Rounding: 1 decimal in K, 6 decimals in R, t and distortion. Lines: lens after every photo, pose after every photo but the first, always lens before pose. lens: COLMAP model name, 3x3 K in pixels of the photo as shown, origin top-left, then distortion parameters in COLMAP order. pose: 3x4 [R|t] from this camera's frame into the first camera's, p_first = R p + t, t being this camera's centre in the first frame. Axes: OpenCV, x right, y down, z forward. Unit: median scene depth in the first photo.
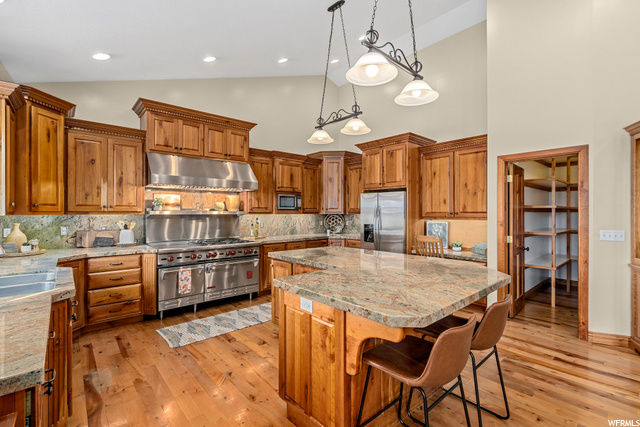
lens RADIAL K [[291.9, 0, 320.0], [0, 291.9, 212.2], [0, 0, 1]] dist [-0.002955, 0.002274]
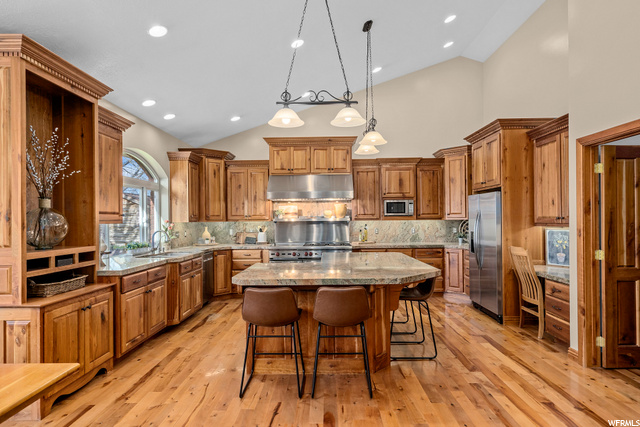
lens RADIAL K [[362.4, 0, 321.3], [0, 362.4, 218.4], [0, 0, 1]] dist [0.015271, 0.001243]
pose [[0.739957, -0.009161, -0.672592, 0.729934], [0.010447, 0.999943, -0.002127, 0.000179], [0.672574, -0.005453, 0.740010, -0.096201]]
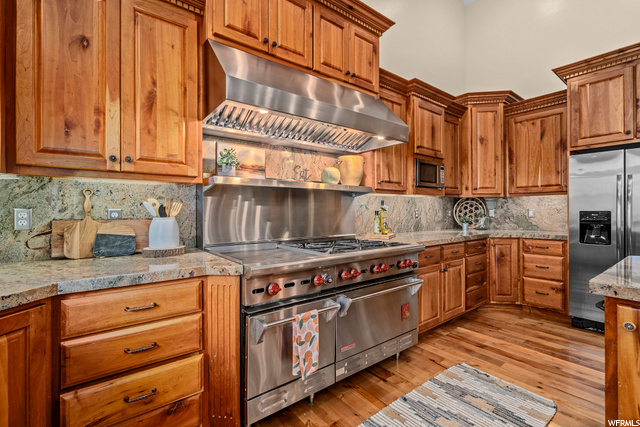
lens RADIAL K [[291.9, 0, 318.7], [0, 291.9, 210.5], [0, 0, 1]] dist [-0.002955, 0.002274]
pose [[0.997822, -0.003913, -0.065841, -0.404014], [0.003948, 0.999992, 0.000402, 0.050432], [0.065839, -0.000661, 0.997830, 0.579355]]
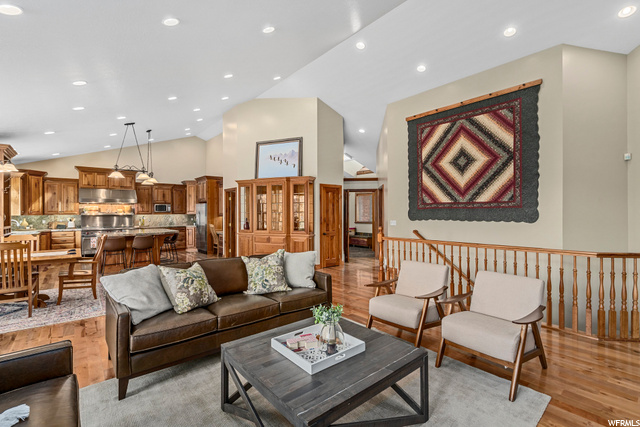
lens RADIAL K [[291.9, 0, 319.3], [0, 291.9, 212.3], [0, 0, 1]] dist [-0.002955, 0.002274]
pose [[0.999631, -0.006021, -0.026482, 1.399639], [0.006028, 0.999982, 0.000185, -0.002014], [0.026480, -0.000345, 0.999649, -1.293760]]
